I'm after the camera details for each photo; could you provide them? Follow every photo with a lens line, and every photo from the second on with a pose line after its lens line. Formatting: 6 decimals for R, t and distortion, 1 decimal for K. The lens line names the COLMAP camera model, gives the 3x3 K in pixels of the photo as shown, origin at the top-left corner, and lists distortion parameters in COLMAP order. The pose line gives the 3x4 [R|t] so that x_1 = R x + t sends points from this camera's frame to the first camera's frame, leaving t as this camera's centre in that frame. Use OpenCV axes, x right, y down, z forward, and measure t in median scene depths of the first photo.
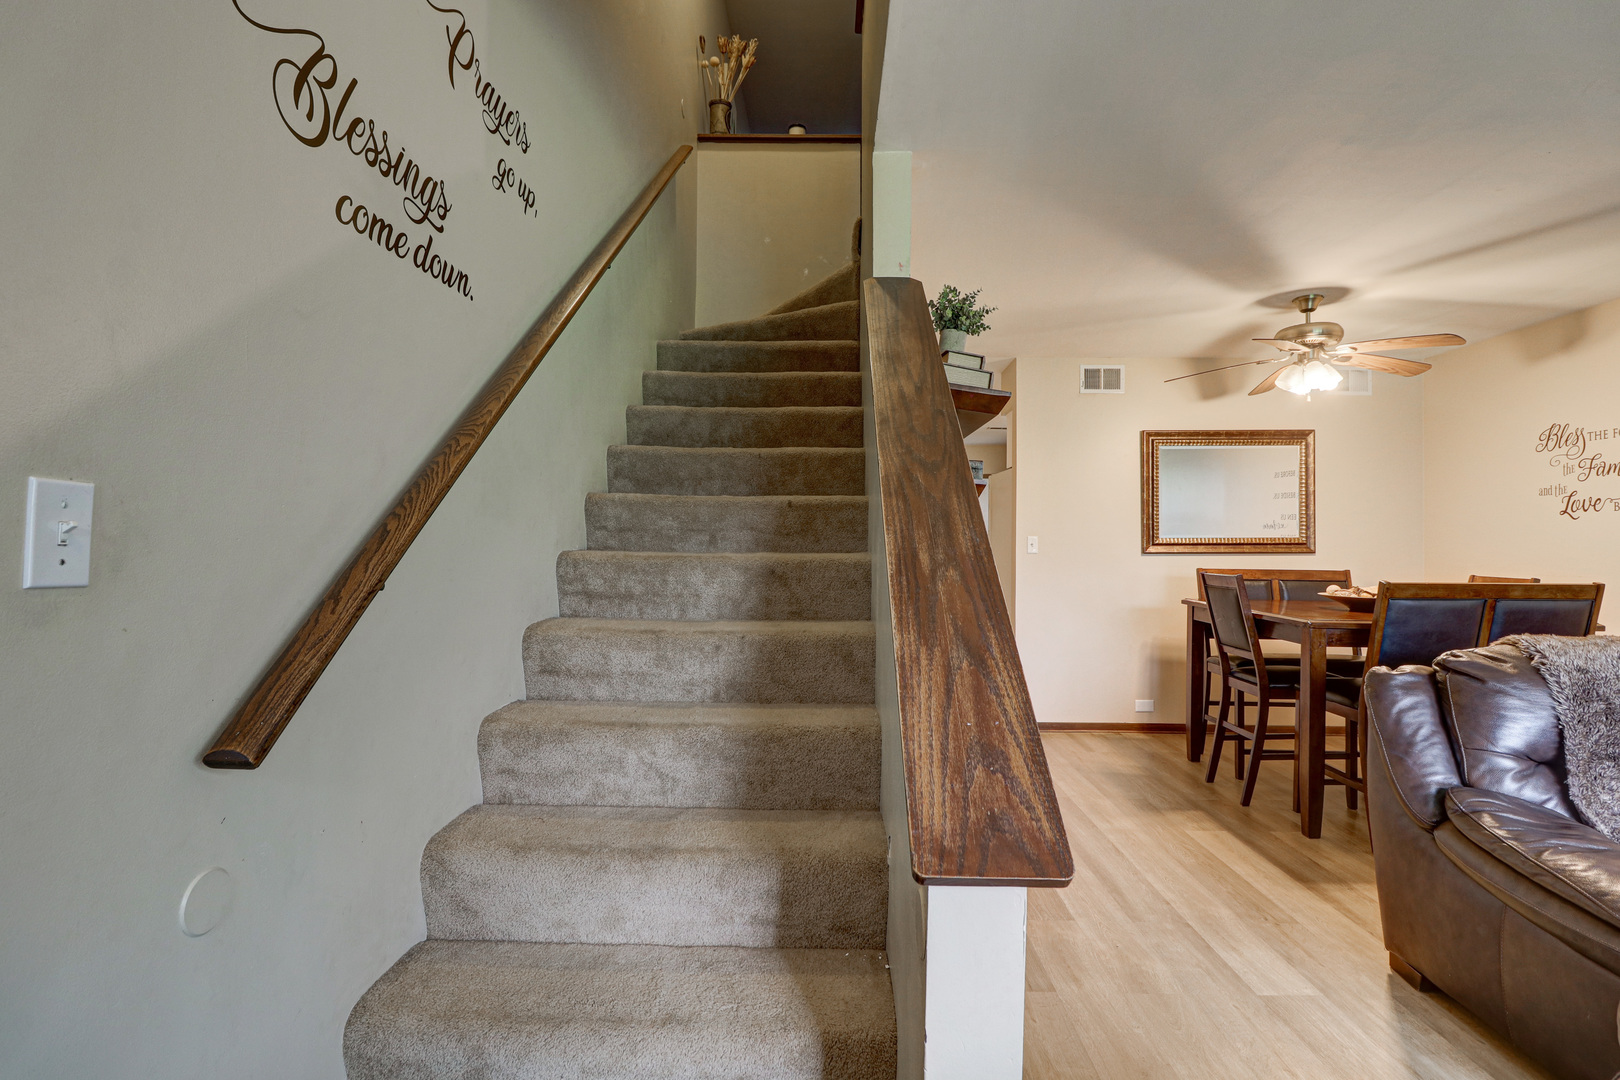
lens RADIAL K [[758.3, 0, 808.4], [0, 758.3, 529.1], [0, 0, 1]] dist [-0.005718, -0.001432]
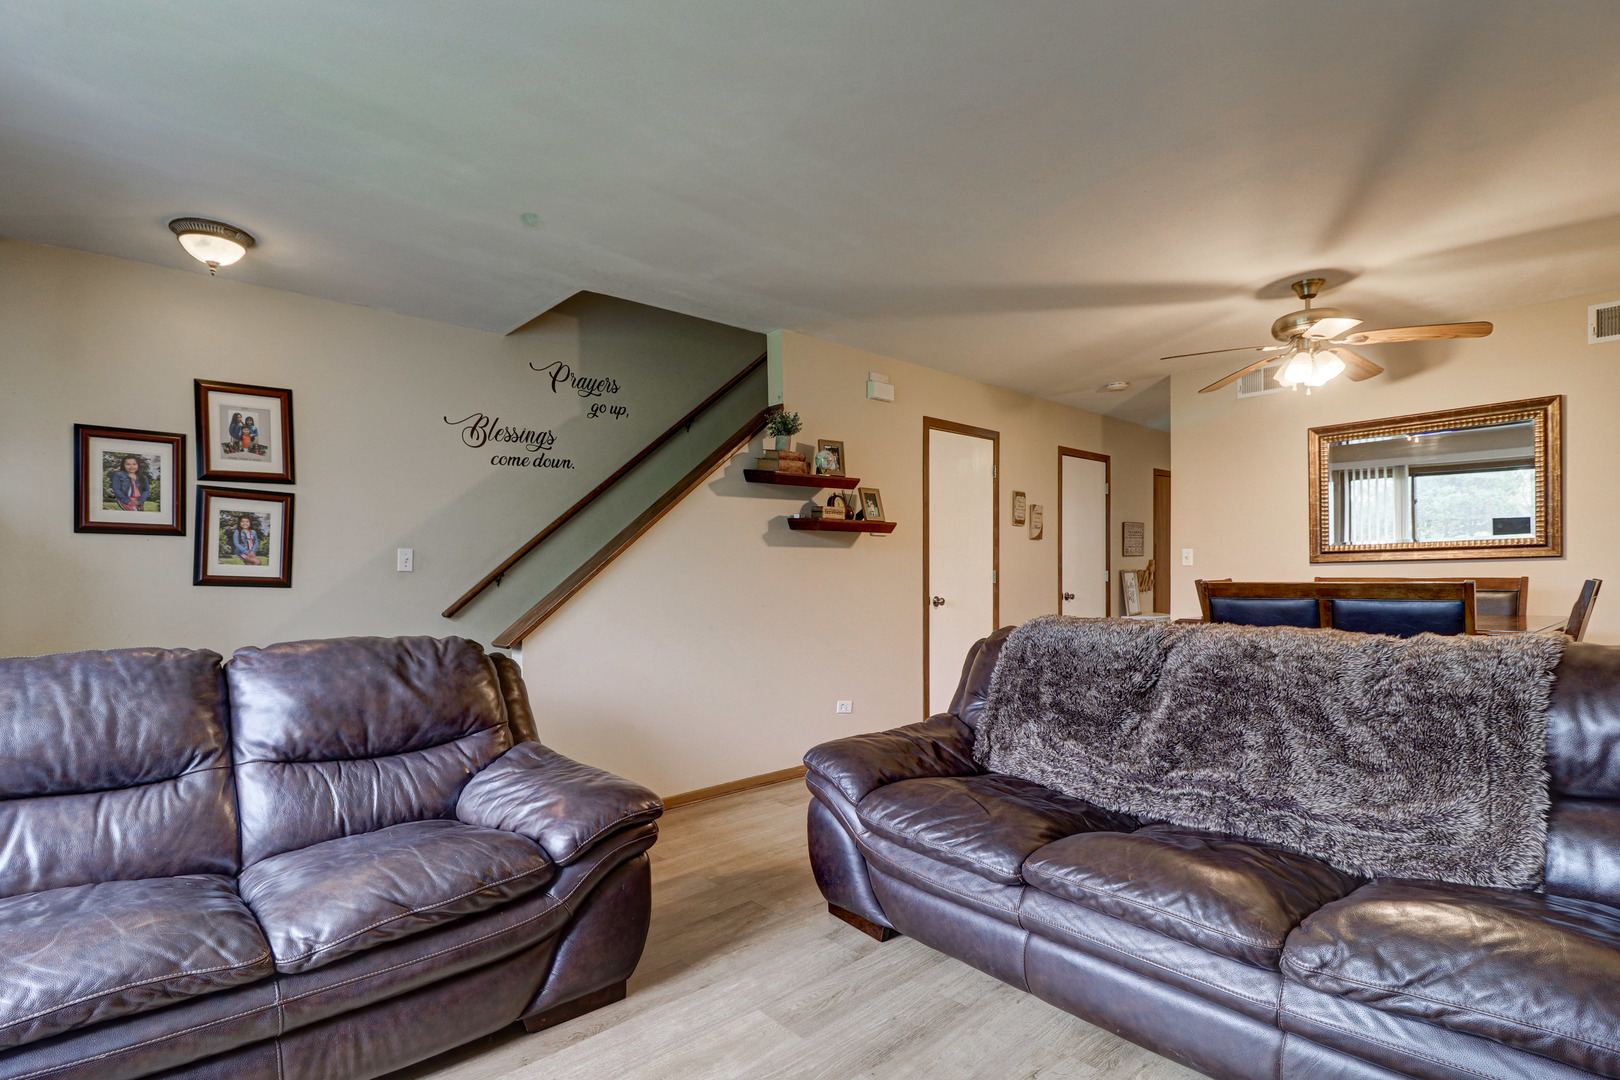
lens RADIAL K [[758.3, 0, 790.3], [0, 758.3, 583.6], [0, 0, 1]] dist [-0.005718, -0.001432]
pose [[0.685787, -0.008724, -0.727750, 0.995831], [0.028606, 0.999479, 0.014976, 0.035970], [0.727240, -0.031088, 0.685679, -0.124015]]
